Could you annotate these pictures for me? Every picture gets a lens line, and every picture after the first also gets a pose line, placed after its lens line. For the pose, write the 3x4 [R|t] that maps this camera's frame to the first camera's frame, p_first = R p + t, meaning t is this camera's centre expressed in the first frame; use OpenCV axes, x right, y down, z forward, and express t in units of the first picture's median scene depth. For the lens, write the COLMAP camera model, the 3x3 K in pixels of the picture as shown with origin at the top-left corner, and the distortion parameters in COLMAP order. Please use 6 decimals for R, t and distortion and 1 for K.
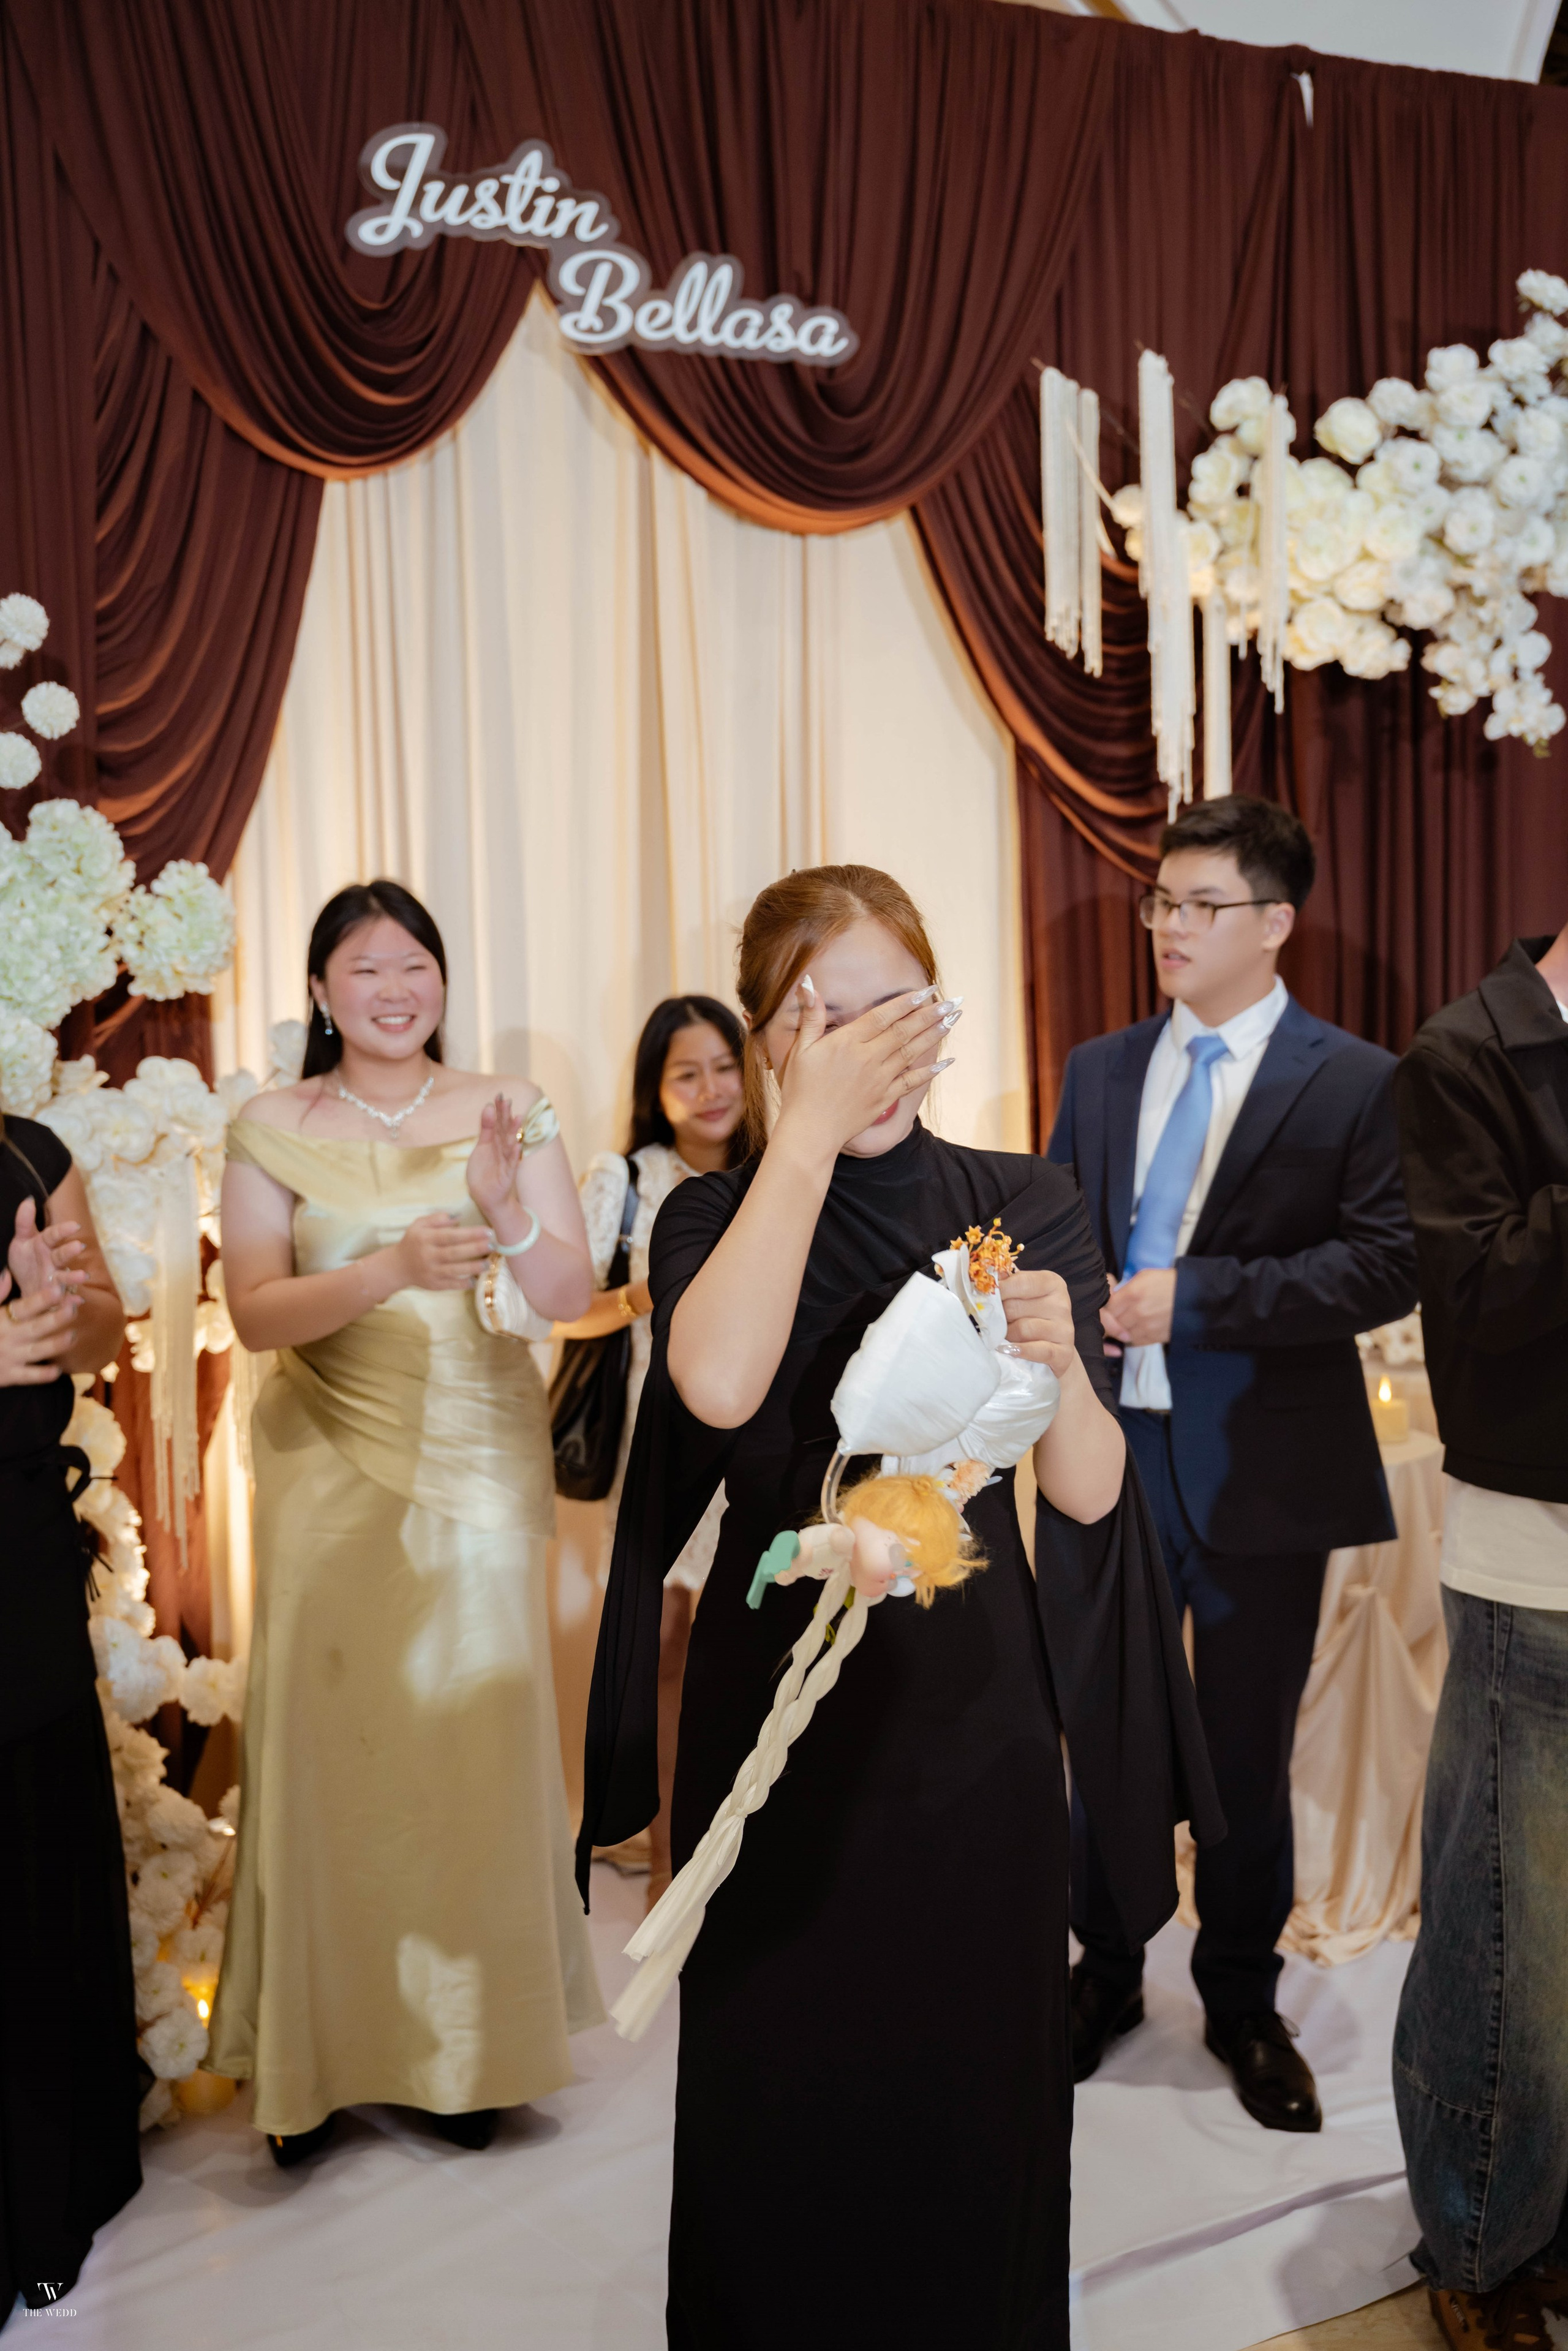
lens RADIAL K [[2058.6, 0, 784.0], [0, 2058.6, 1175.5], [0, 0, 1]] dist [0.007676, 0.025207]
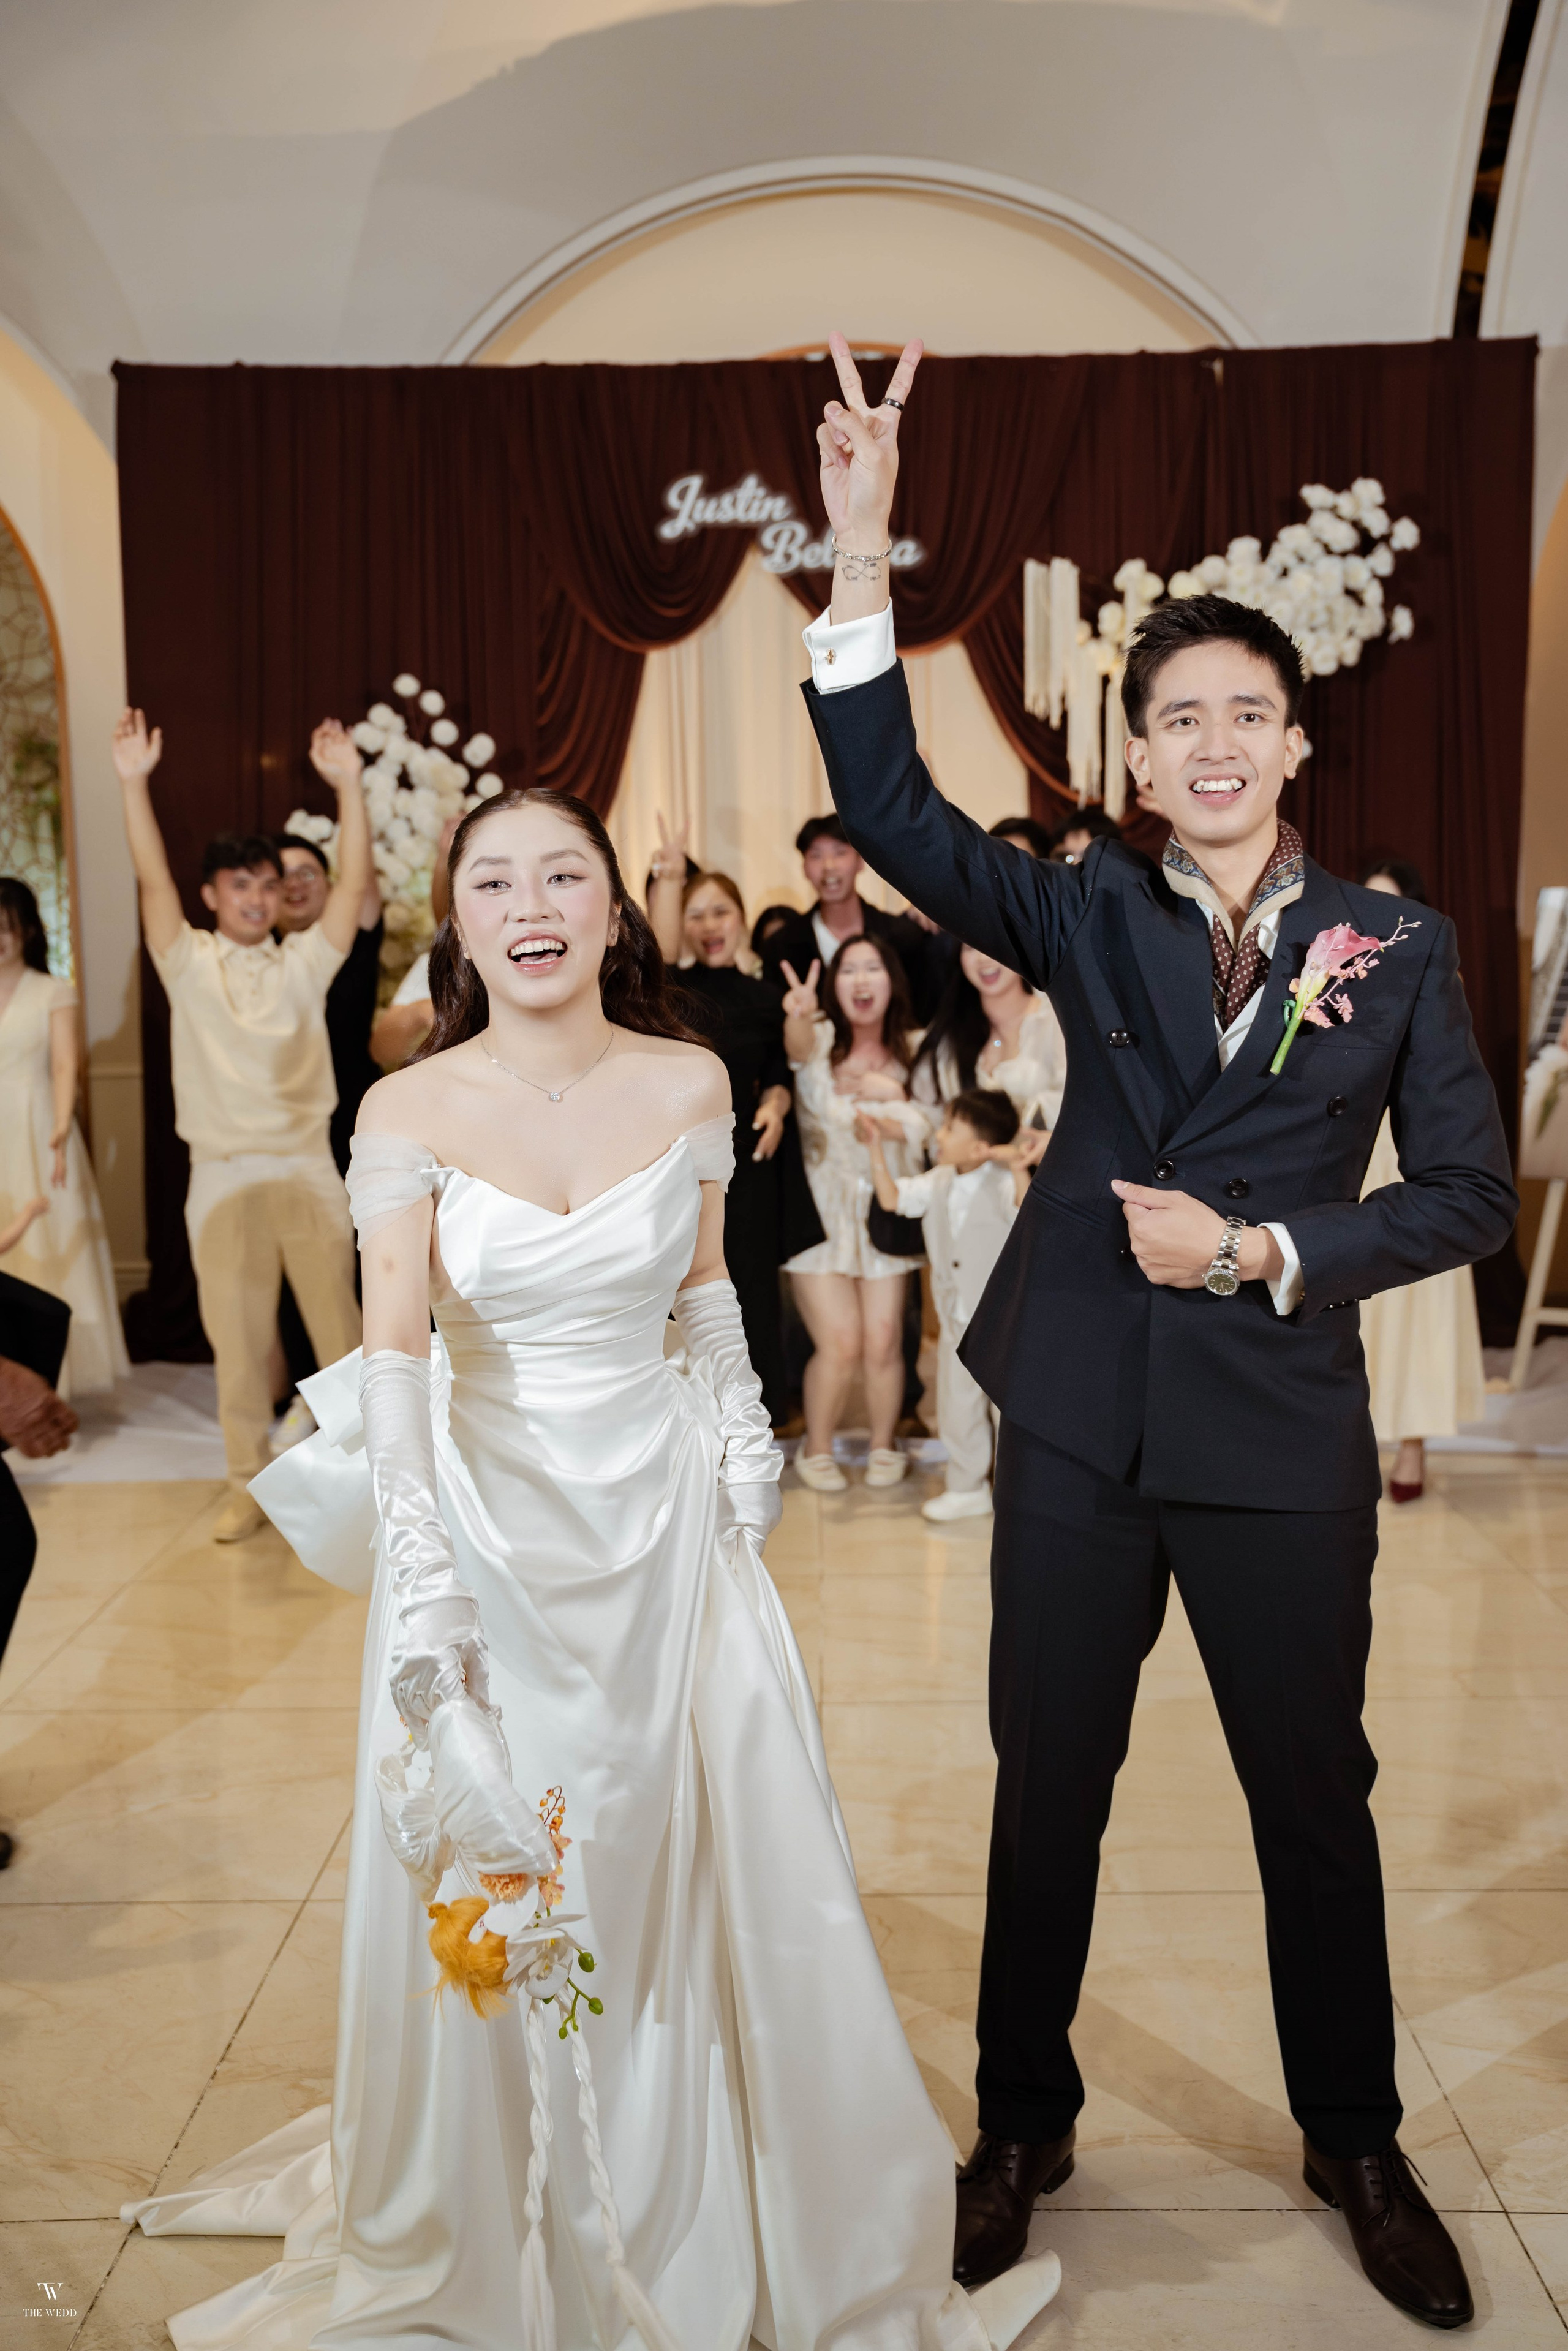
lens RADIAL K [[2203.7, 0, 784.0], [0, 2203.7, 1175.5], [0, 0, 1]] dist [-0.019275, 0.084452]
pose [[0.928276, 0.043024, -0.369395, 0.698798], [-0.027875, 0.998541, 0.046253, 0.068875], [0.370846, -0.032638, 0.928121, -0.939474]]
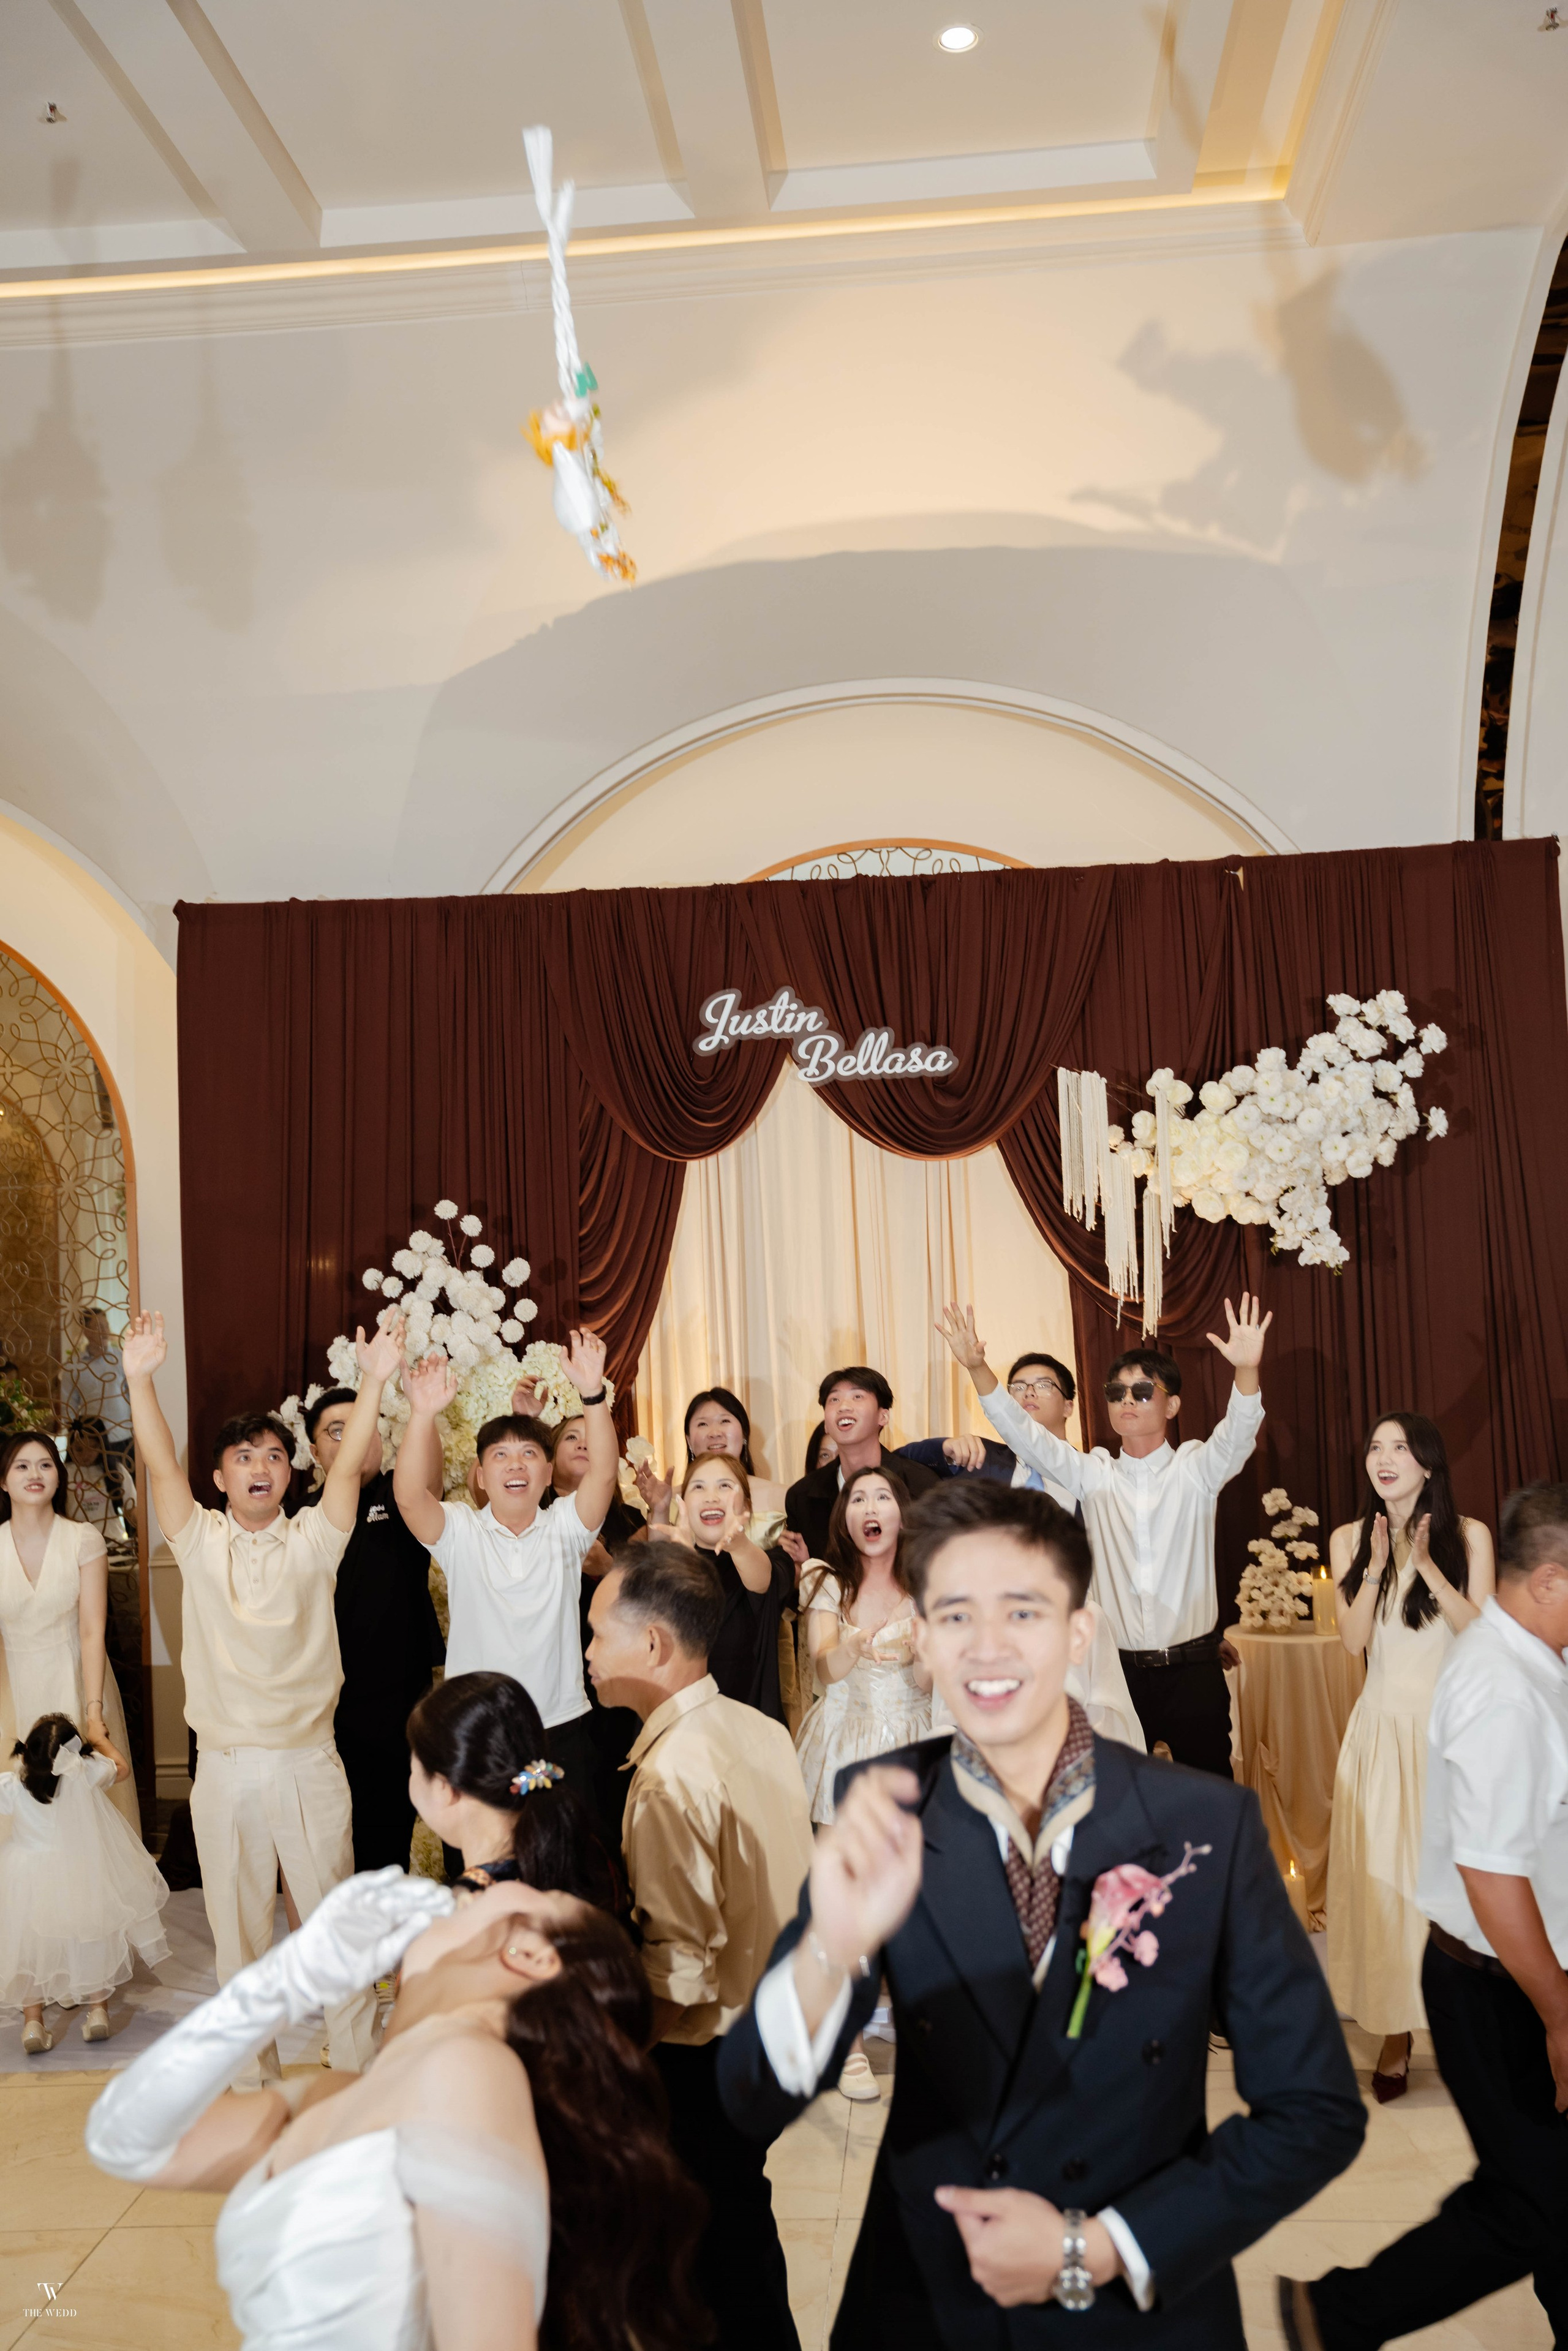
lens RADIAL K [[2203.7, 0, 784.0], [0, 2203.7, 1175.5], [0, 0, 1]] dist [-0.019275, 0.084452]
pose [[0.904558, -0.035285, -0.424887, 0.768391], [-0.008771, 0.994819, -0.101287, -0.100119], [0.426260, 0.095346, 0.899562, -0.894172]]
